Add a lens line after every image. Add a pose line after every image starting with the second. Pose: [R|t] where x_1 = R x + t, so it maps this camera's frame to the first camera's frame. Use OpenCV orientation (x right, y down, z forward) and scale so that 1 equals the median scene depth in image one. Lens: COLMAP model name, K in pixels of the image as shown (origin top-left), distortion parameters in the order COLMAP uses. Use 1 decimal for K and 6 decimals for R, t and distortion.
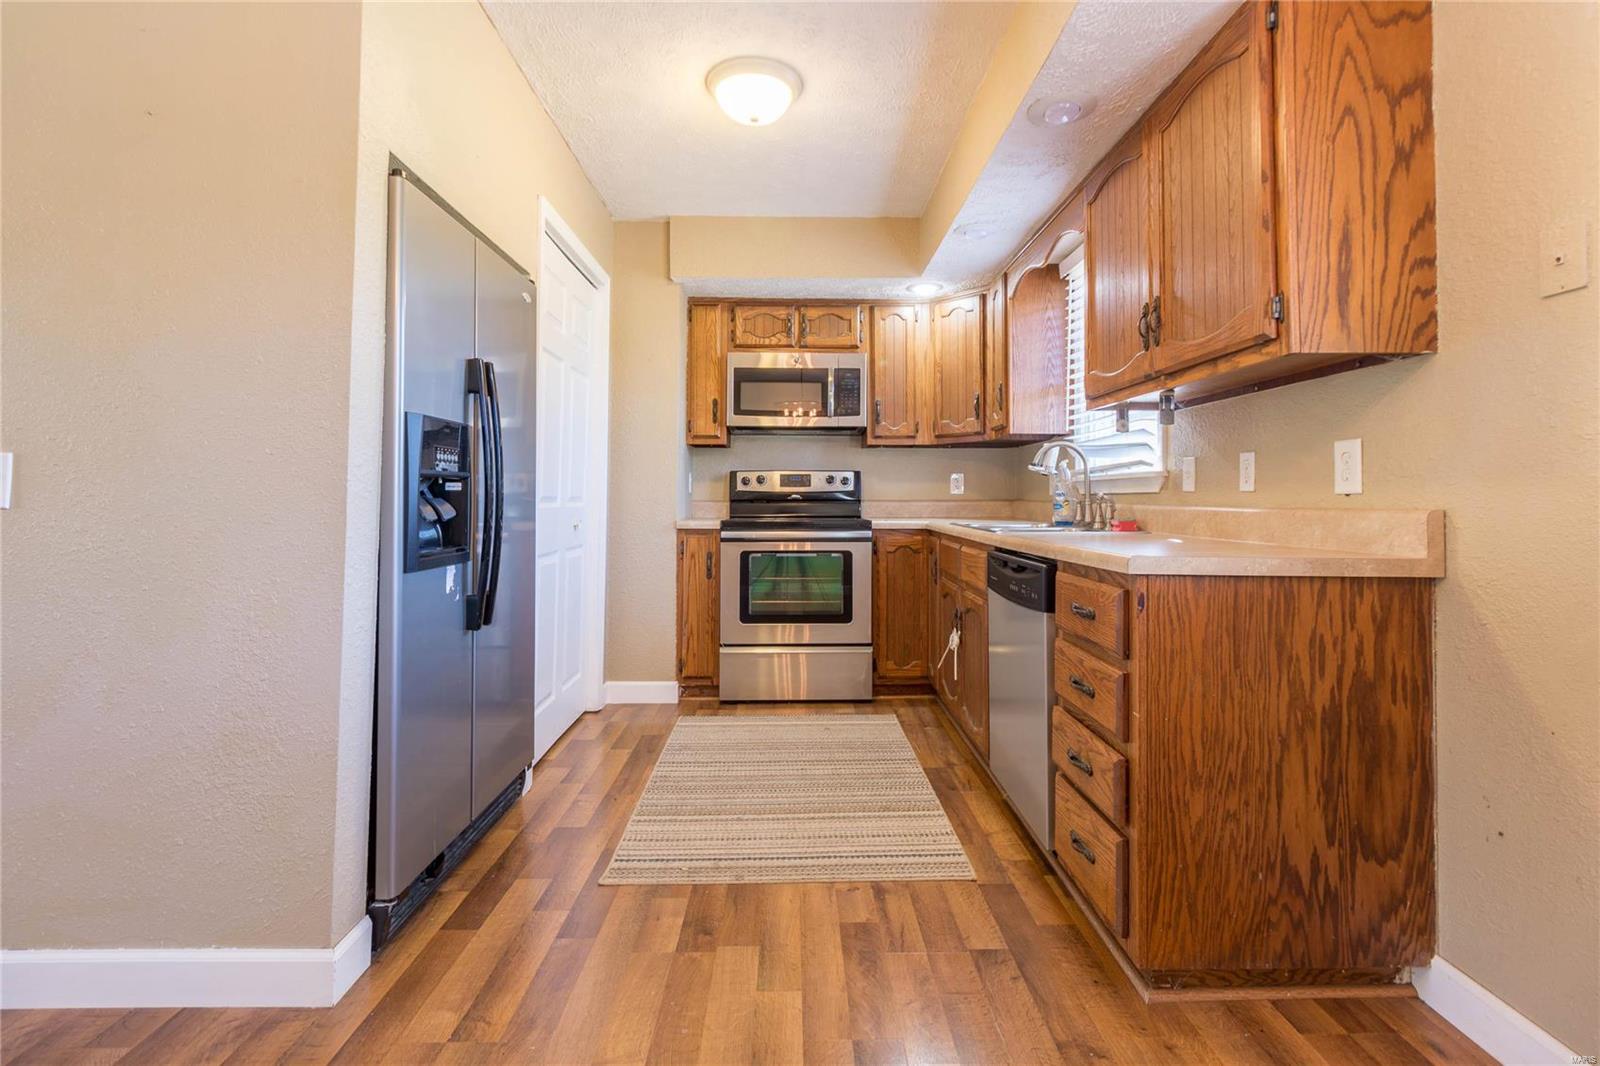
lens RADIAL K [[757.5, 0, 806.6], [0, 757.5, 480.7], [0, 0, 1]] dist [0.000147, -0.000282]
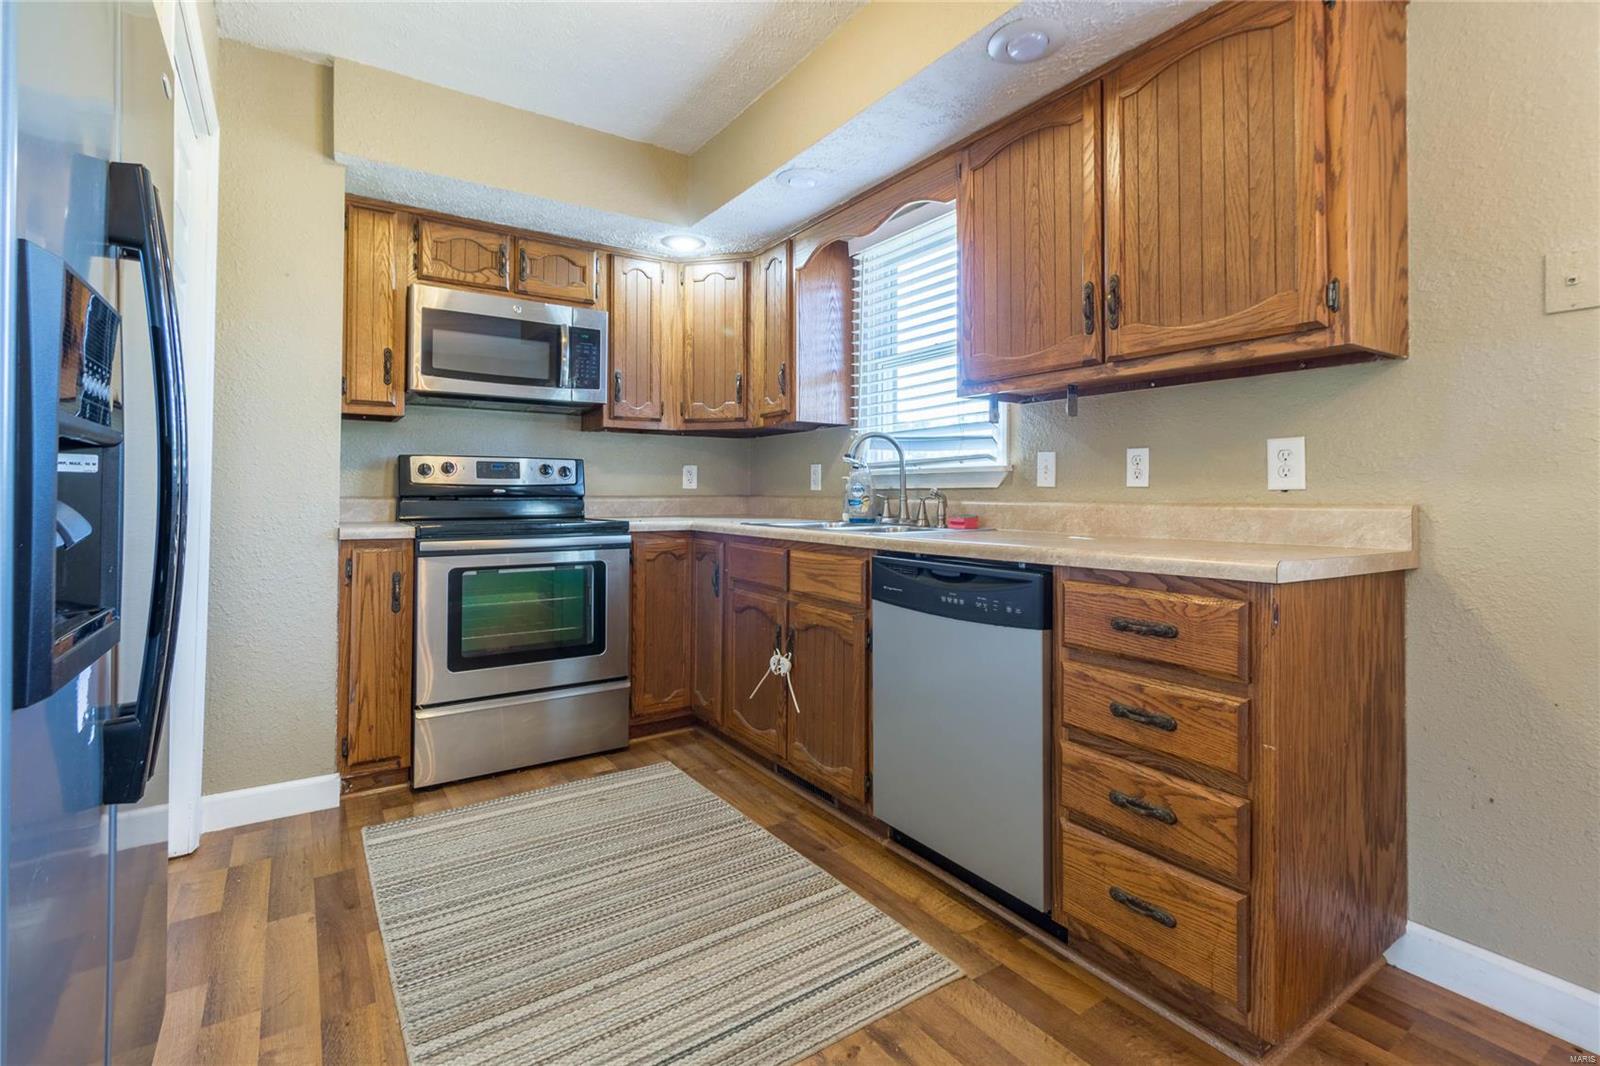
lens RADIAL K [[752.3, 0, 807.0], [0, 752.3, 481.2], [0, 0, 1]] dist [0.002190, -0.000233]
pose [[0.836543, 0.009962, 0.547810, -0.217294], [-0.013538, 0.999905, 0.002490, 0.006476], [-0.547734, -0.009499, 0.836599, 0.268562]]
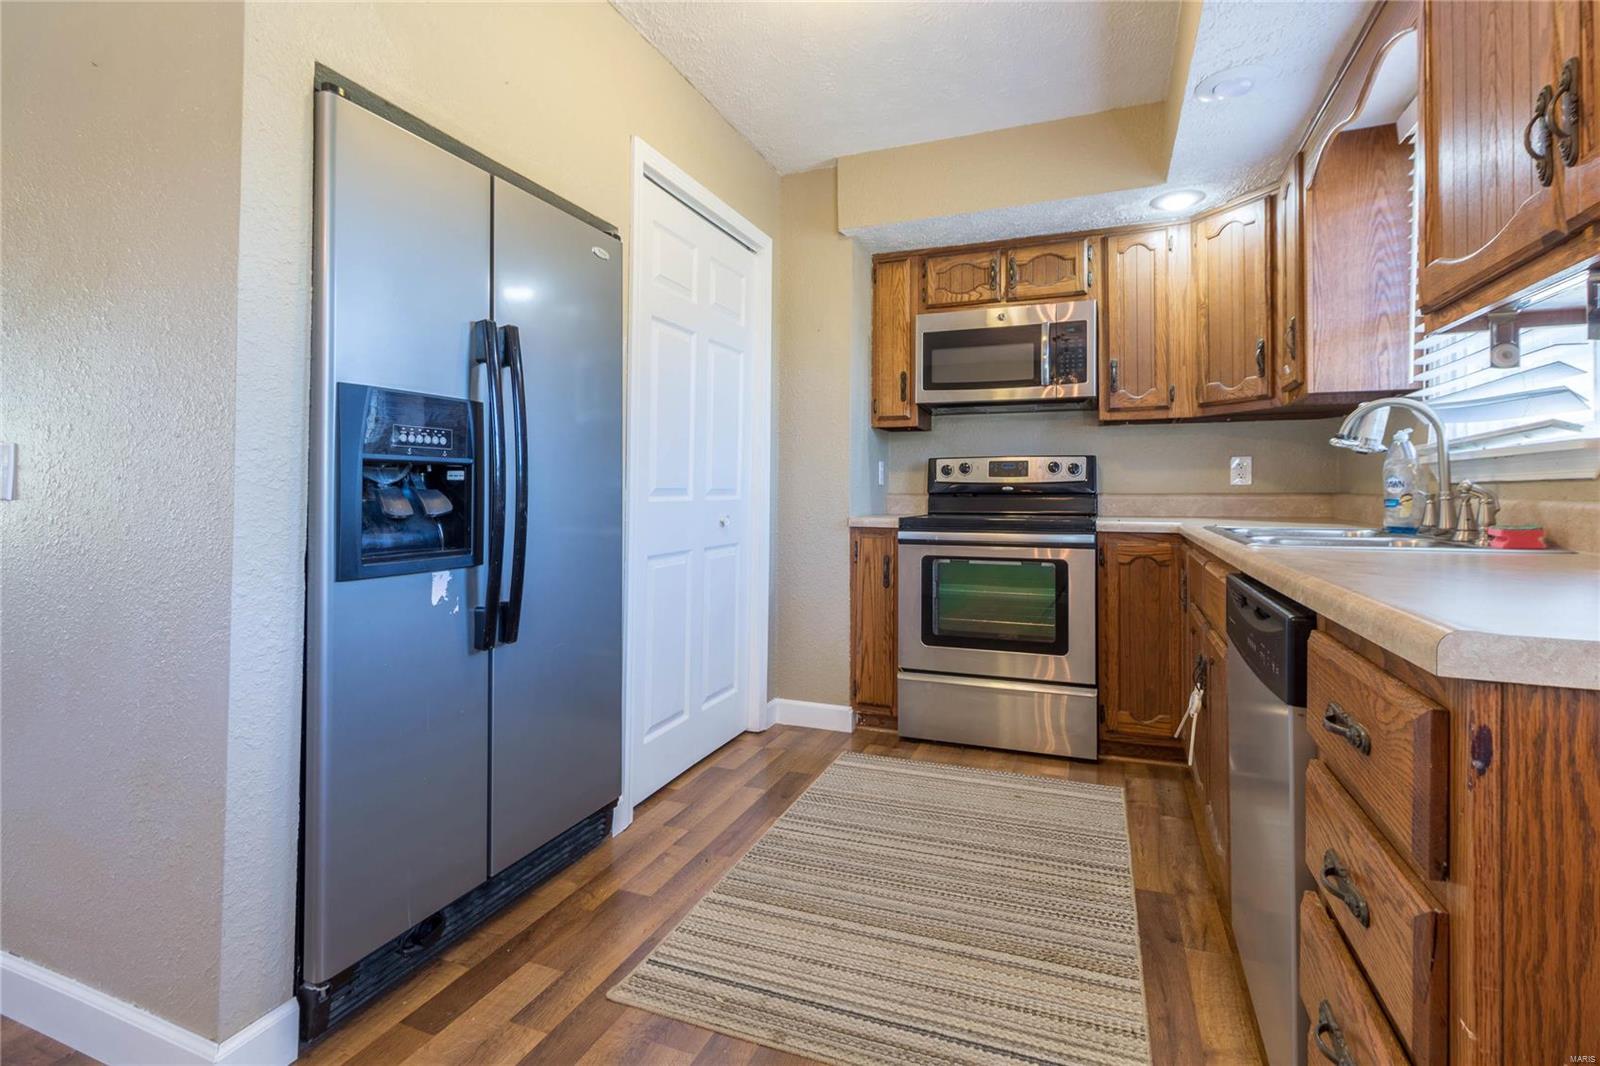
lens RADIAL K [[752.3, 0, 807.0], [0, 752.3, 481.2], [0, 0, 1]] dist [0.002190, -0.000233]
pose [[0.922410, -0.005863, -0.386169, 0.125314], [0.009114, 0.999937, 0.006588, 0.007234], [0.386106, -0.009596, 0.922405, 0.234567]]
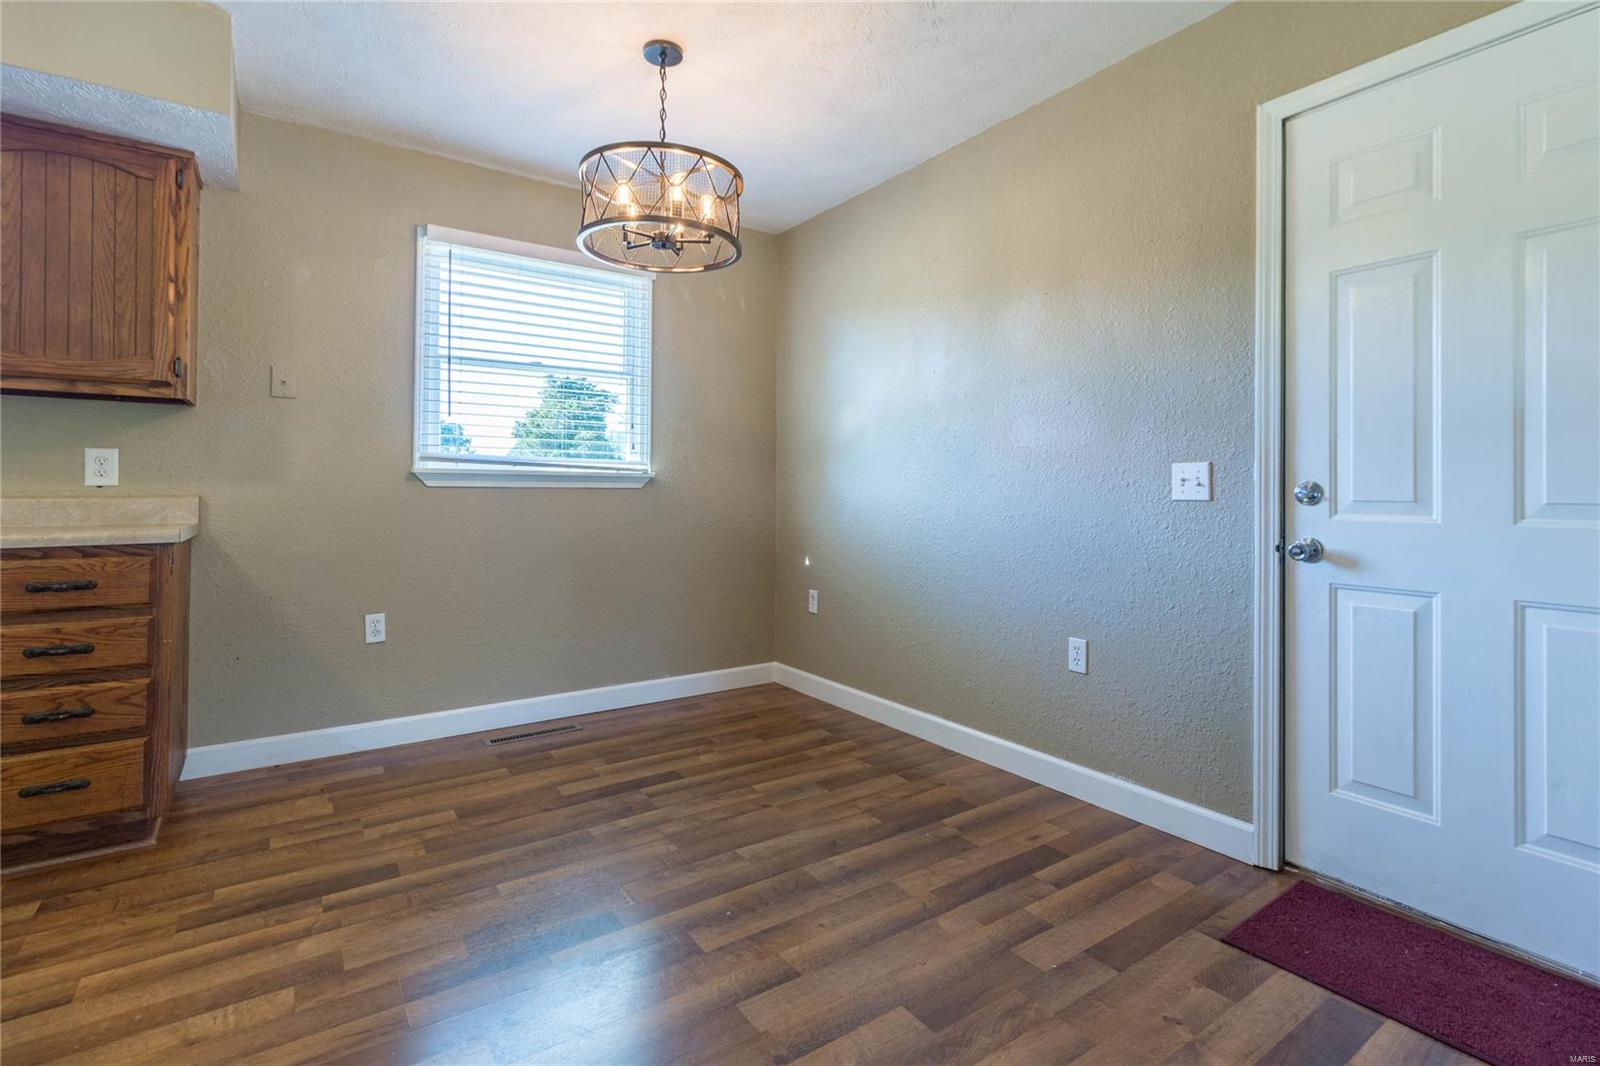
lens RADIAL K [[752.3, 0, 807.0], [0, 752.3, 481.2], [0, 0, 1]] dist [0.002190, -0.000233]
pose [[-0.561078, 0.007308, 0.827731, -0.660910], [-0.024723, 0.999367, -0.025581, 0.006392], [-0.827394, -0.034817, -0.560542, 0.375855]]
